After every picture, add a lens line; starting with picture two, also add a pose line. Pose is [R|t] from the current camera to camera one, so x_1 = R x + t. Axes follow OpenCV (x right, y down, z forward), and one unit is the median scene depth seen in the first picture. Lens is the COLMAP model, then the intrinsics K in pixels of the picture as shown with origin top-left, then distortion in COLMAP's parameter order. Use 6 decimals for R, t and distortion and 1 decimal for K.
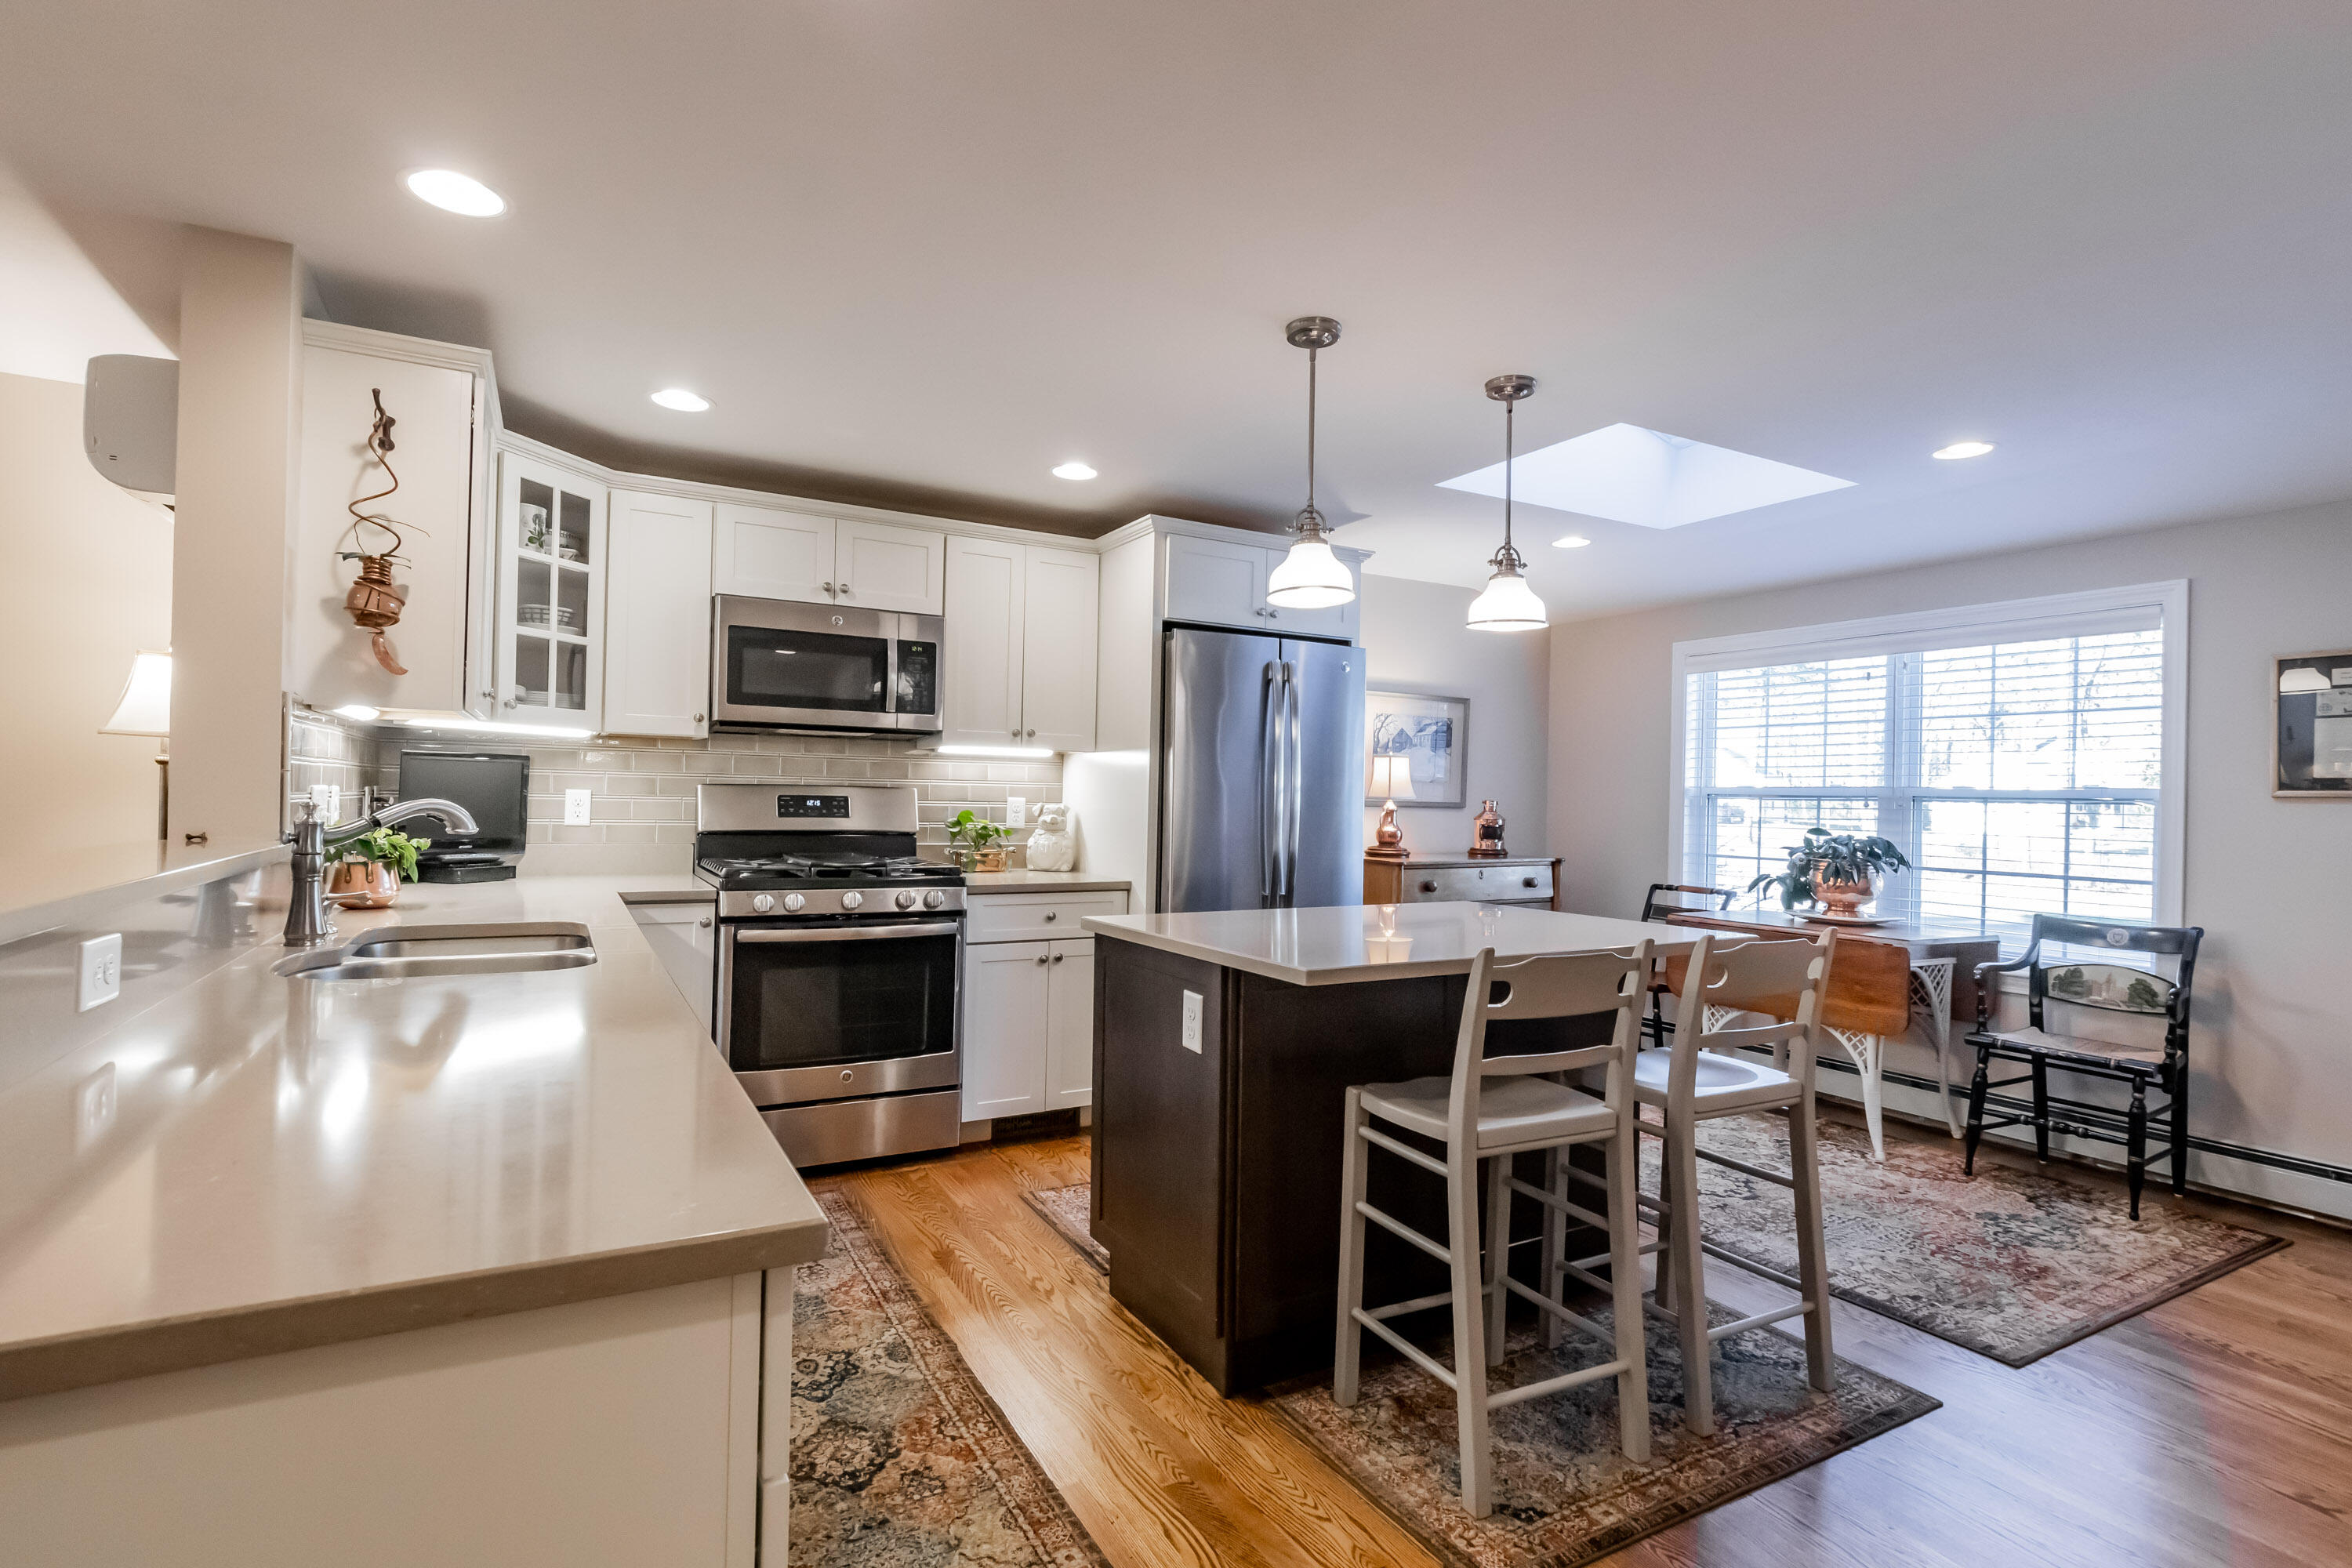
lens RADIAL K [[1157.1, 0, 1169.3], [0, 1157.1, 796.2], [0, 0, 1]] dist [0.001088, 0.000301]
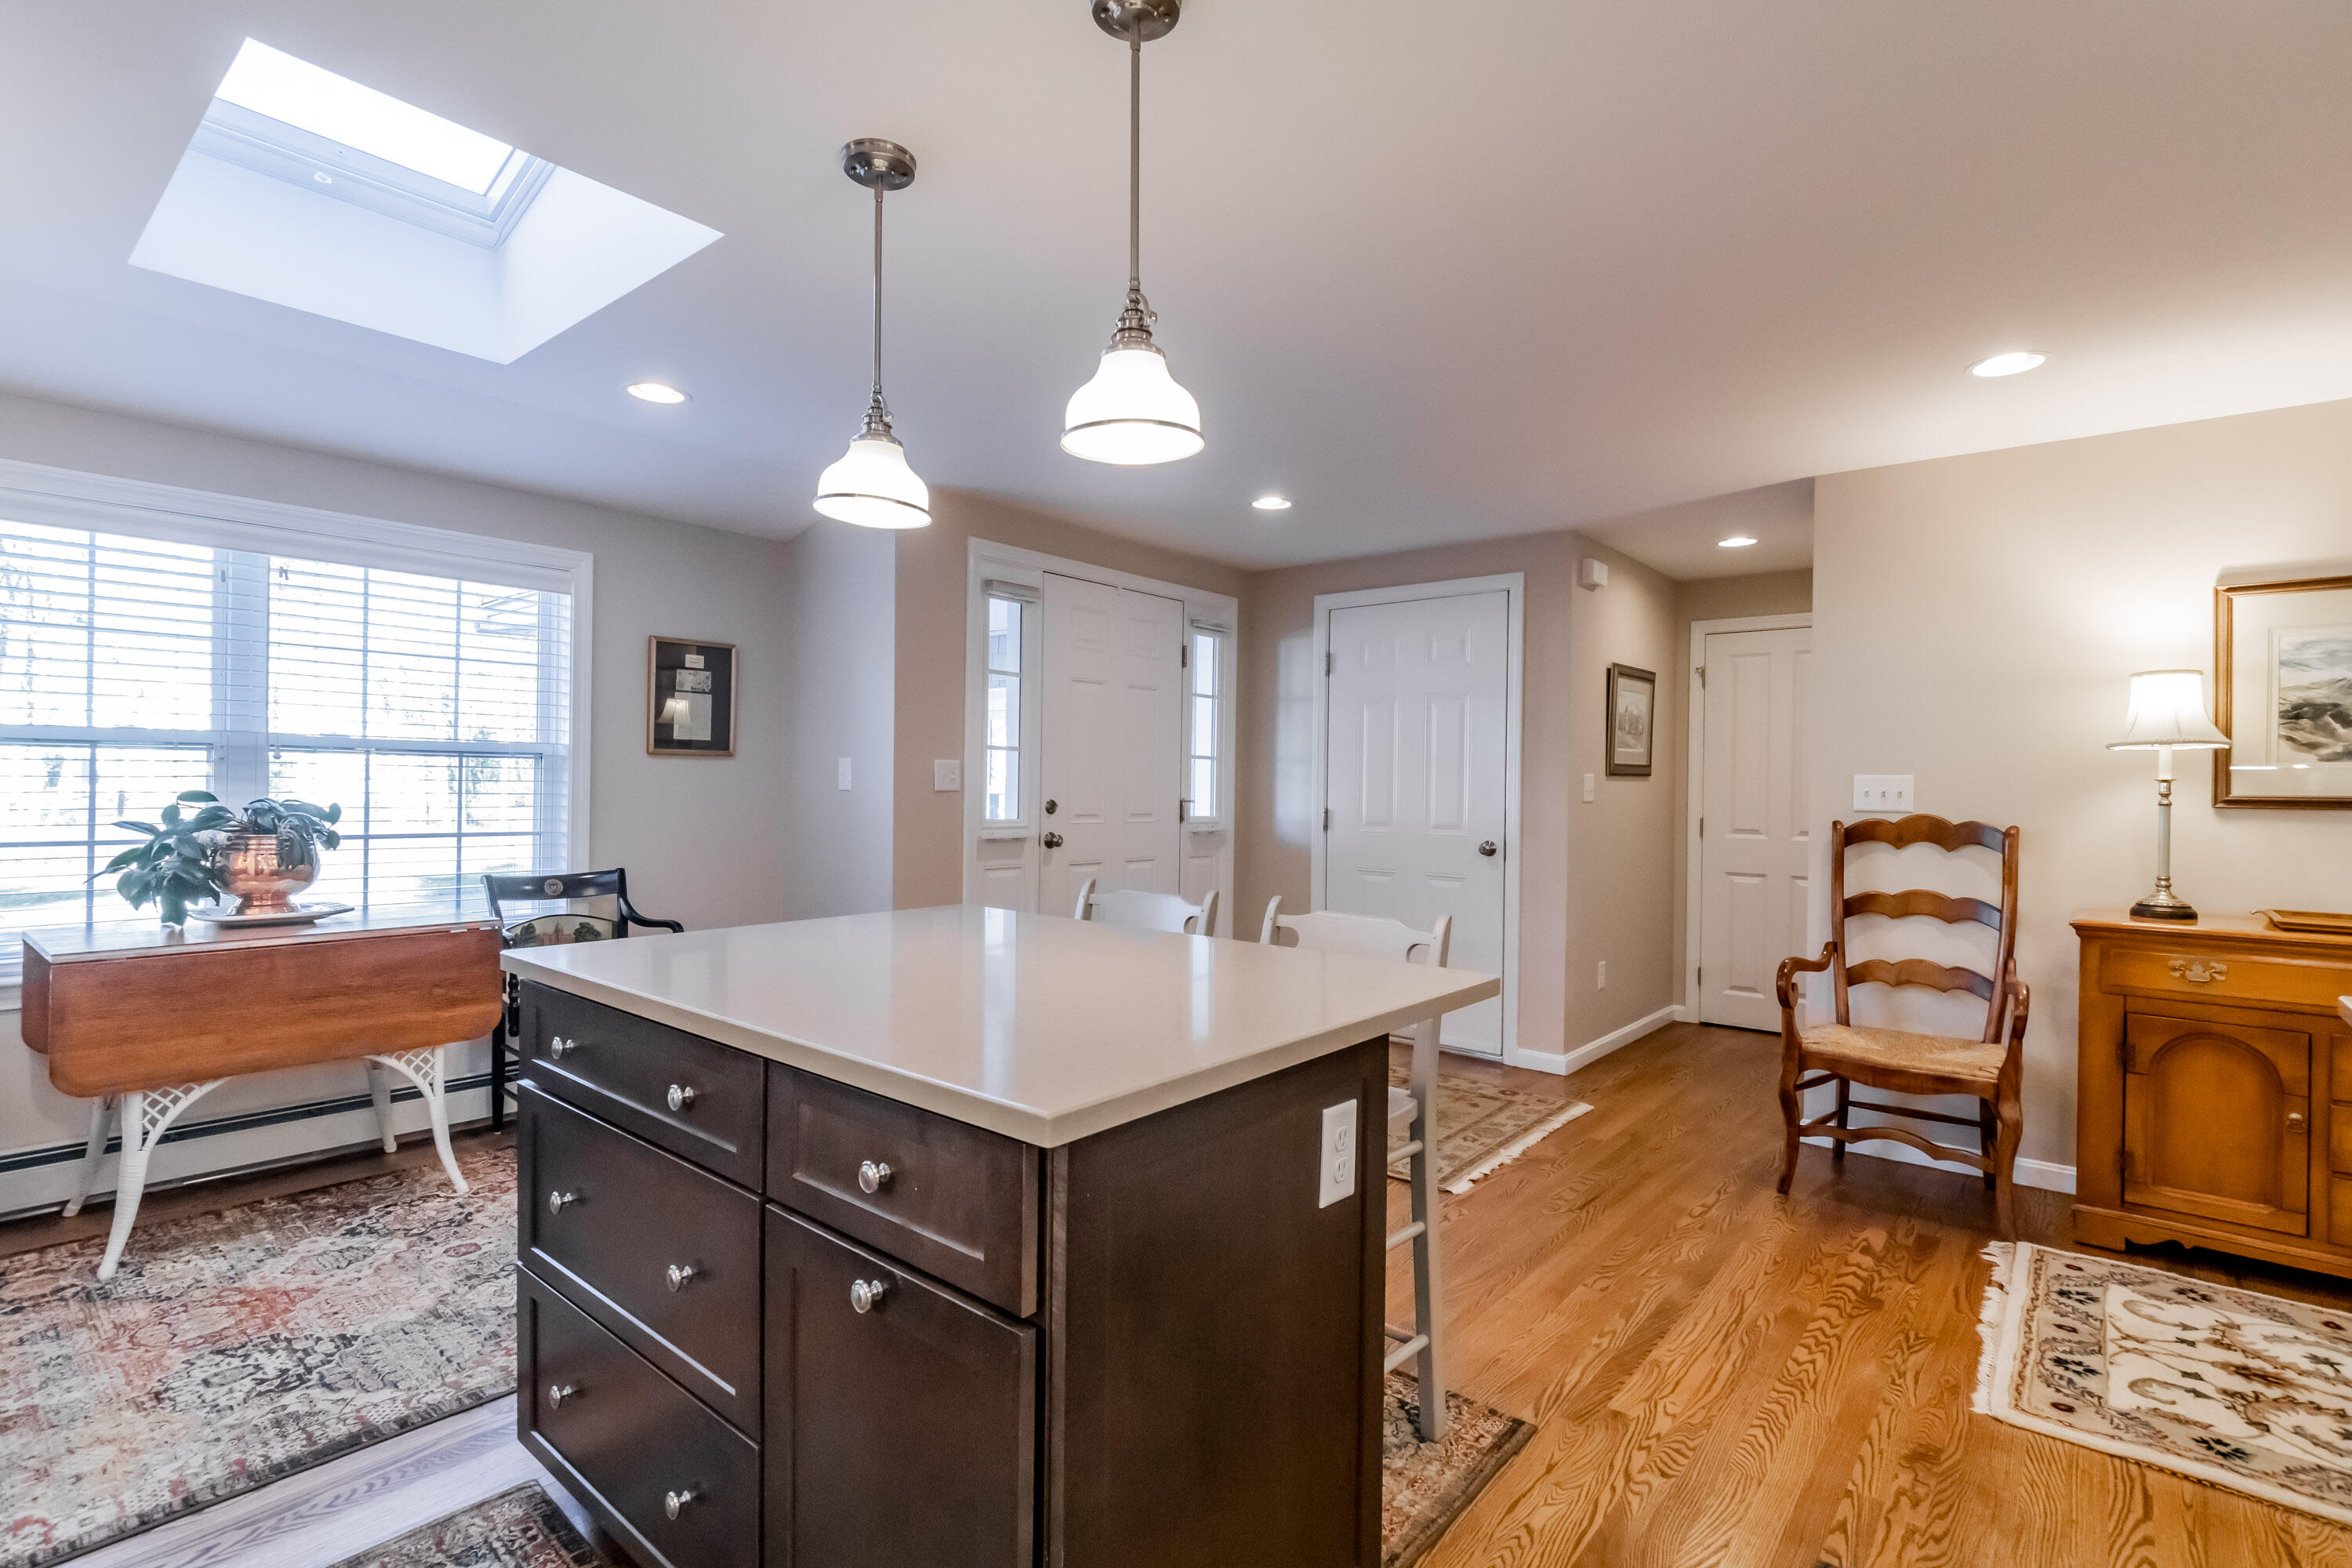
lens RADIAL K [[1116.5, 0, 1171.5], [0, 1116.5, 786.9], [0, 0, 1]] dist [0.001860, 0.000415]
pose [[-0.386806, -0.027603, 0.921748, -0.295824], [-0.023908, 0.999516, 0.019899, -0.001367], [-0.921851, -0.014340, -0.387278, 0.820705]]
